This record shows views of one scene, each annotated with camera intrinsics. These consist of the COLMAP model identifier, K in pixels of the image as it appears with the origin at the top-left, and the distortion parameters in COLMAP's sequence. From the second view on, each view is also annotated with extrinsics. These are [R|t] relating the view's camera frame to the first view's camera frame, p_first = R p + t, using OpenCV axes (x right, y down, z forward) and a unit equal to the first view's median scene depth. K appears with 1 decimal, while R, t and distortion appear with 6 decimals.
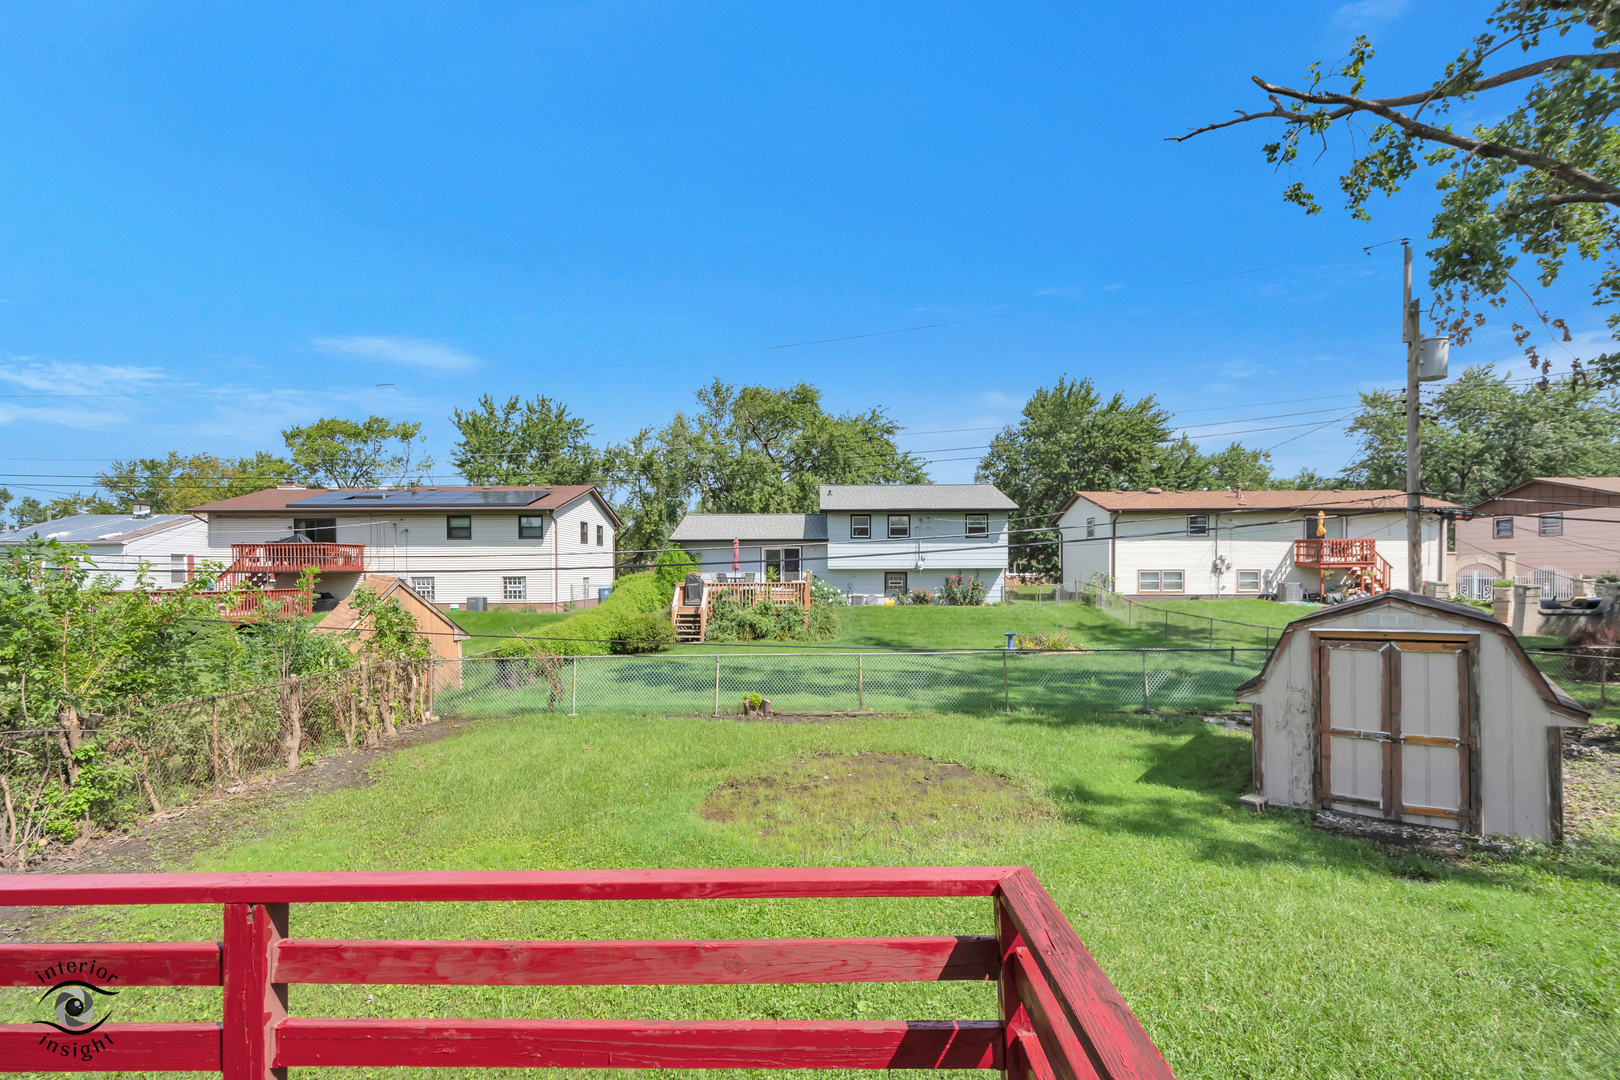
lens RADIAL K [[714.5, 0, 801.7], [0, 714.5, 592.6], [0, 0, 1]] dist [0.015783, -0.003515]
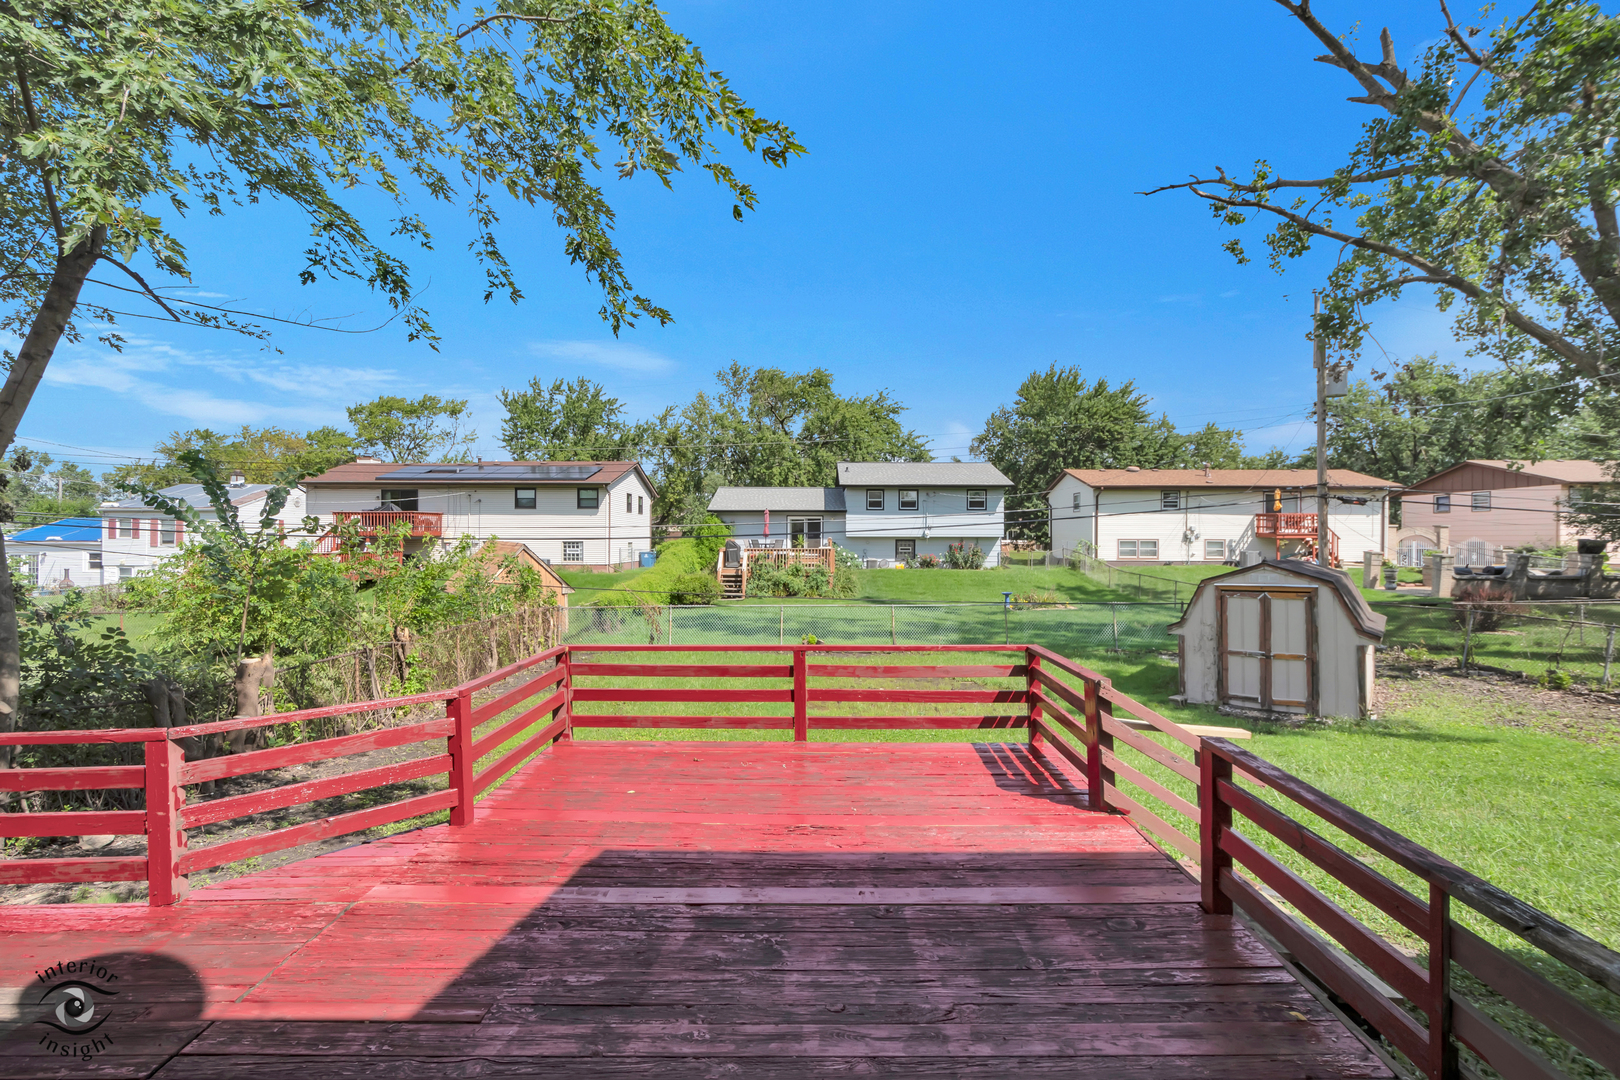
lens RADIAL K [[714.5, 0, 796.0], [0, 714.5, 543.4], [0, 0, 1]] dist [0.015783, -0.003515]
pose [[0.999967, 0.006455, 0.004857, -0.049062], [-0.006360, 0.999795, -0.019238, 0.000103], [-0.004981, 0.019206, 0.999803, -0.138973]]
